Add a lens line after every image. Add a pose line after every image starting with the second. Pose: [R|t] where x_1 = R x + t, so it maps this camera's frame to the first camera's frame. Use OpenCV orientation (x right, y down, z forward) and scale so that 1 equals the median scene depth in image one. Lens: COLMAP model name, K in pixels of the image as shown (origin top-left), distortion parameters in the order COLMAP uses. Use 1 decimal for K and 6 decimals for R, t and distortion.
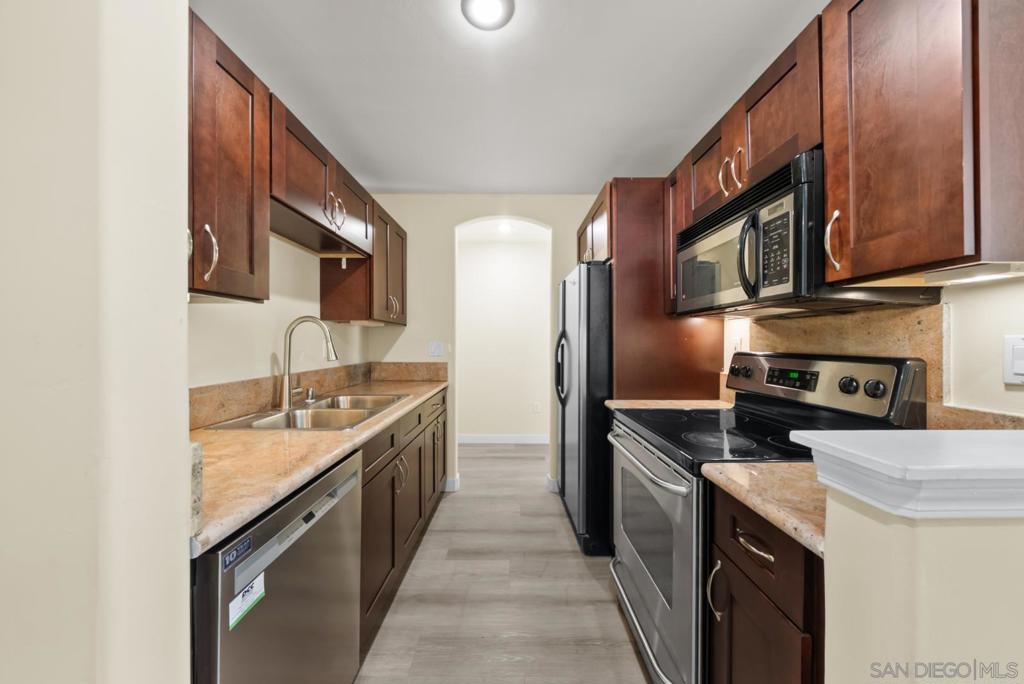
lens RADIAL K [[355.0, 0, 511.3], [0, 355.0, 341.0], [0, 0, 1]] dist [-0.001546, -0.000054]
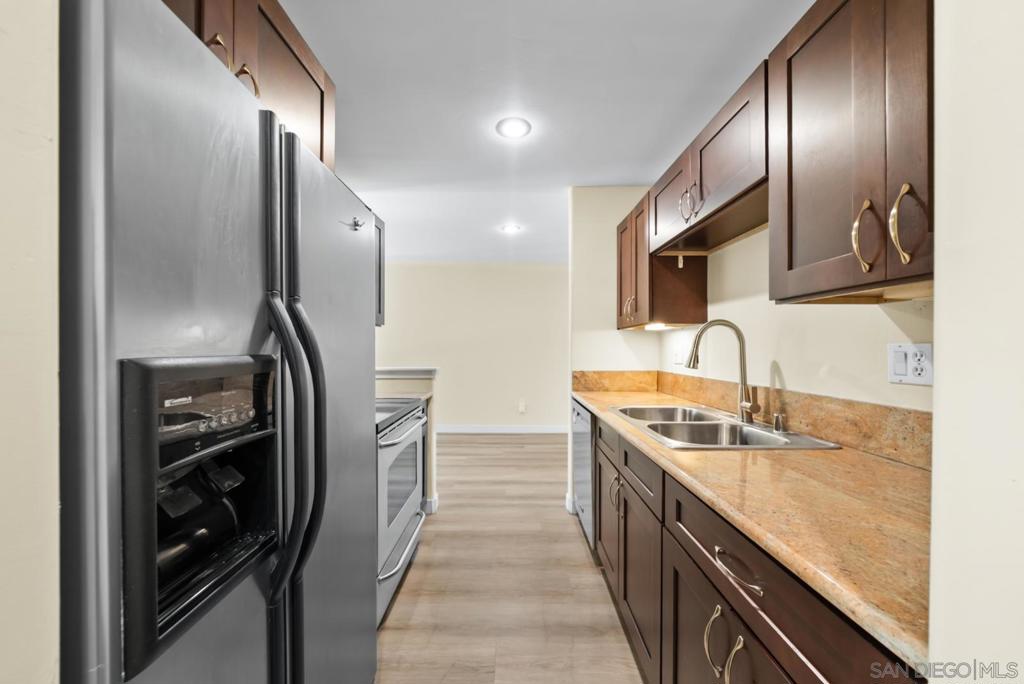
lens RADIAL K [[355.0, 0, 506.0], [0, 355.0, 348.7], [0, 0, 1]] dist [-0.001546, -0.000054]
pose [[-0.999908, -0.004669, 0.012716, -0.036656], [-0.004757, 0.999965, -0.006909, 0.013842], [-0.012684, -0.006969, -0.999895, 1.900905]]
